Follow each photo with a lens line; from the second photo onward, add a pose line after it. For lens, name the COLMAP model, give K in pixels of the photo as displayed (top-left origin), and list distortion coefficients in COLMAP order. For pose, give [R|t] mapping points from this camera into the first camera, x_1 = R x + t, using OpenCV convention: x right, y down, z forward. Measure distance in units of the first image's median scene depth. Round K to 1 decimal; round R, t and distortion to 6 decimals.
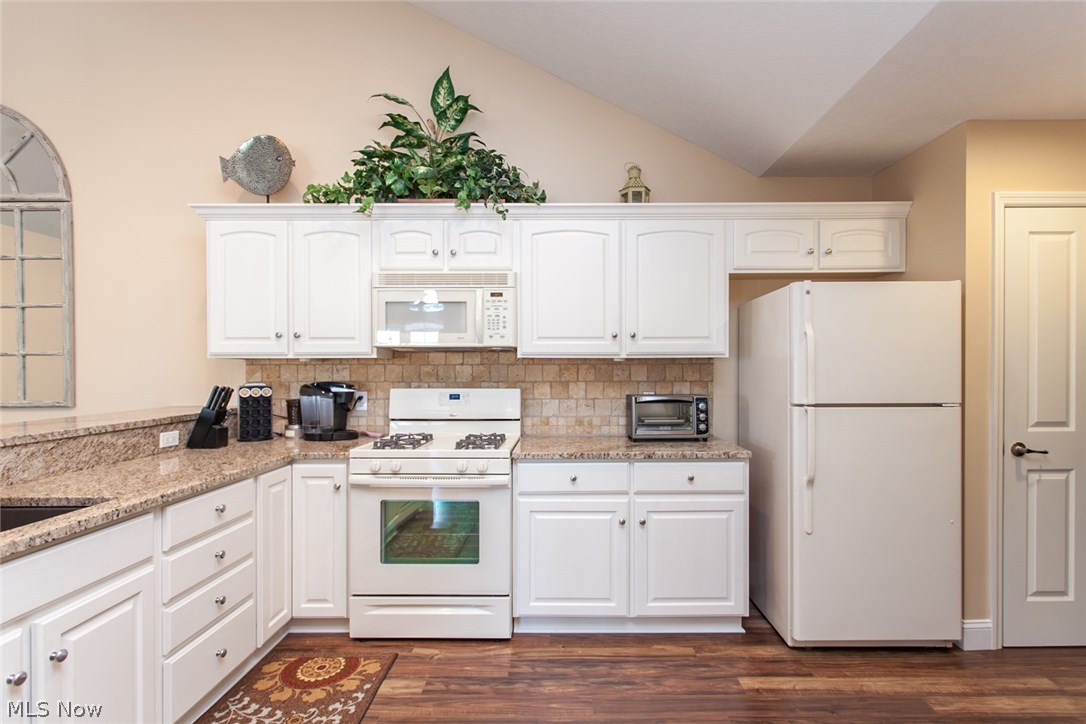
lens RADIAL K [[529.5, 0, 565.8], [0, 529.5, 373.1], [0, 0, 1]] dist [-0.002925, 0.000626]
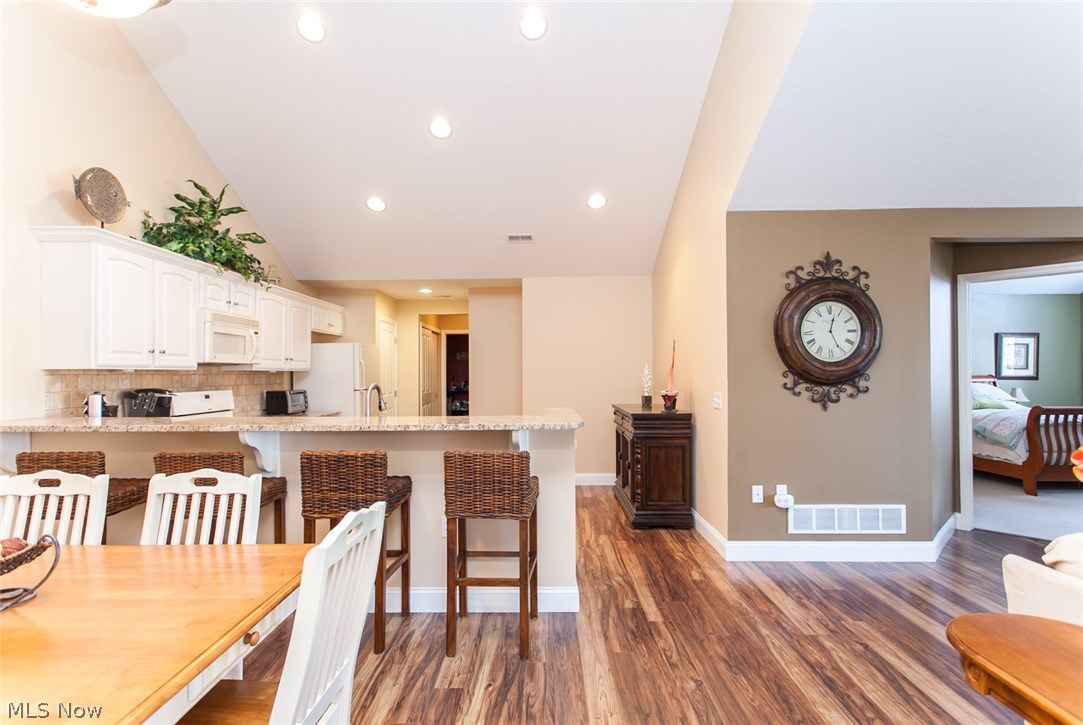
lens RADIAL K [[516.5, 0, 538.7], [0, 516.5, 366.7], [0, 0, 1]] dist [0.002252, 0.001160]
pose [[0.008827, 0.013078, 0.999876, -1.728794], [0.013813, 0.999817, -0.013199, -0.006733], [-0.999866, 0.013928, 0.008644, 0.083419]]
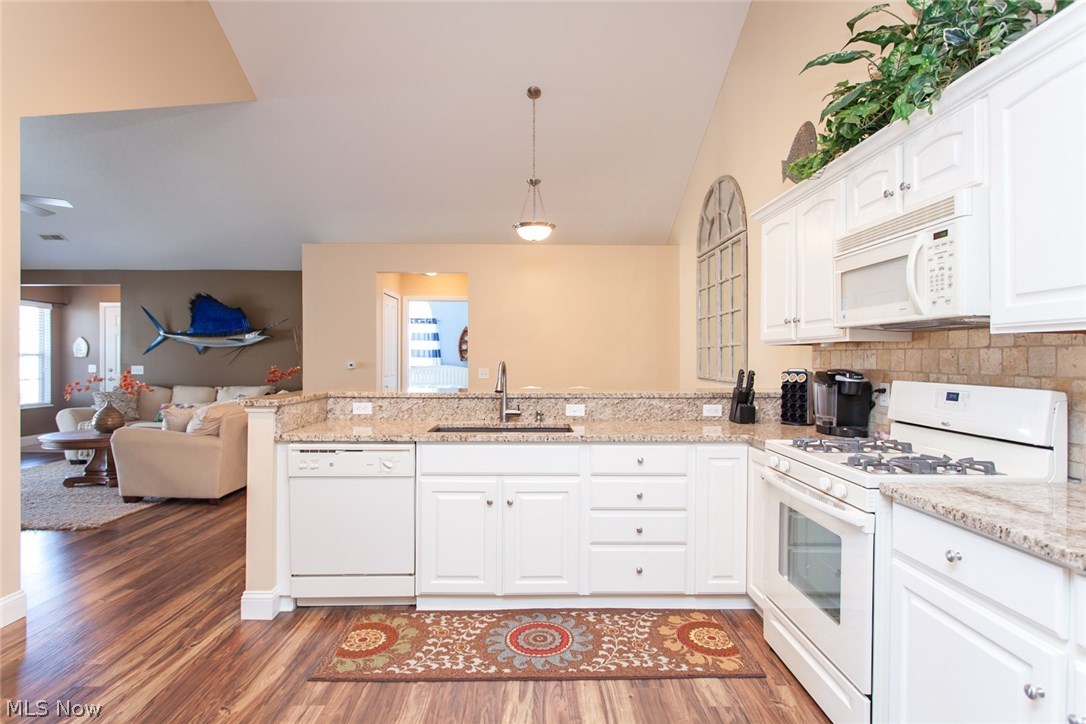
lens RADIAL K [[552.2, 0, 536.6], [0, 552.2, 358.4], [0, 0, 1]] dist [0.002085, -0.000258]
pose [[0.010160, 0.003233, -0.999943, 0.504629], [-0.012292, 0.999920, 0.003109, 0.001524], [0.999873, 0.012259, 0.010199, 0.506977]]
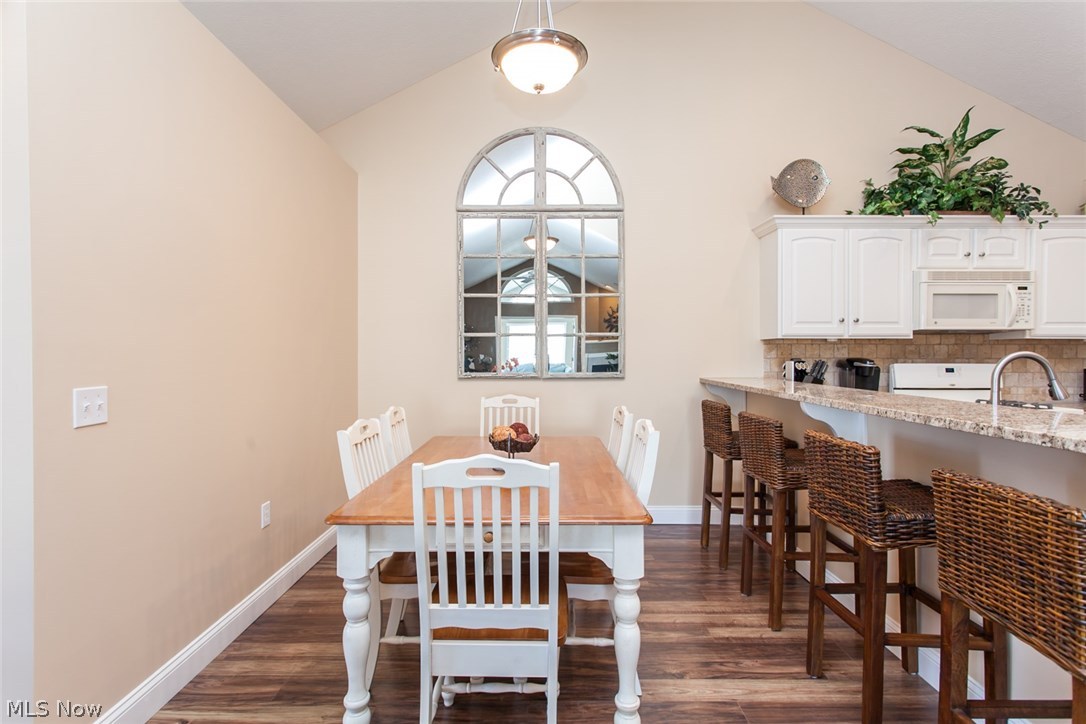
lens RADIAL K [[517.9, 0, 542.2], [0, 517.9, 356.9], [0, 0, 1]] dist [0.002252, 0.001160]
pose [[0.999994, 0.002320, -0.002442, -1.237746], [-0.002324, 0.999996, -0.001700, 0.019027], [0.002438, 0.001705, 0.999996, -0.230001]]
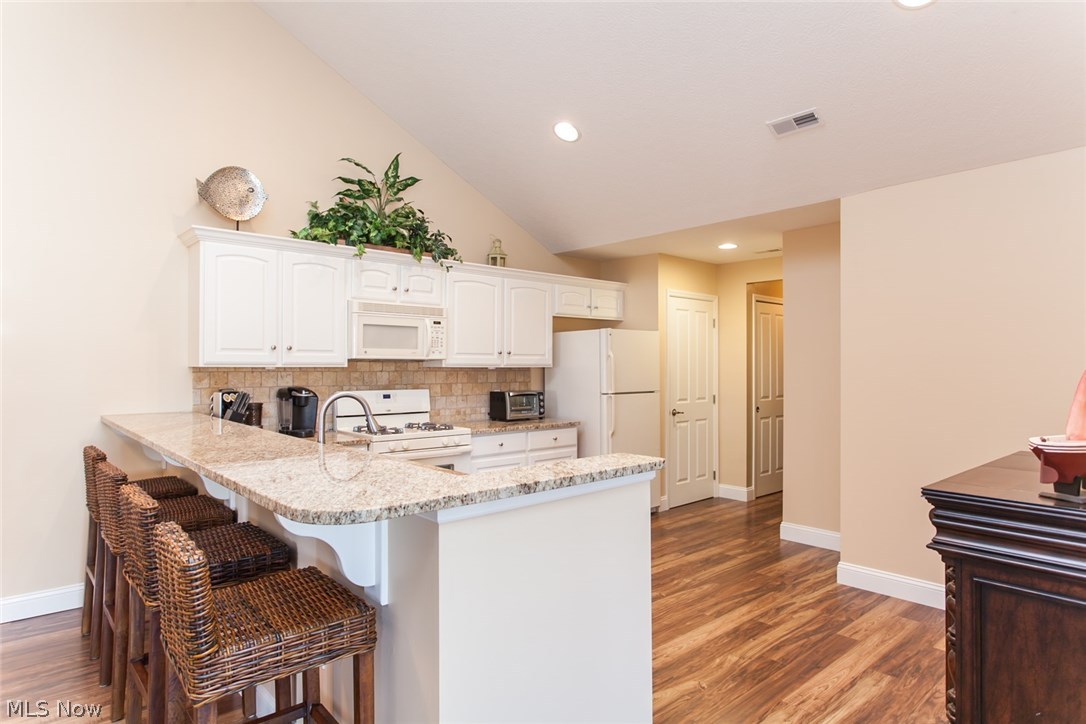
lens RADIAL K [[617.3, 0, 543.7], [0, 617.3, 358.3], [0, 0, 1]] dist [-0.013554, 0.002483]
pose [[0.745560, 0.011127, 0.666346, -0.994591], [0.002191, 0.999814, -0.019146, -0.020432], [-0.666435, 0.015734, 0.745397, -0.411529]]
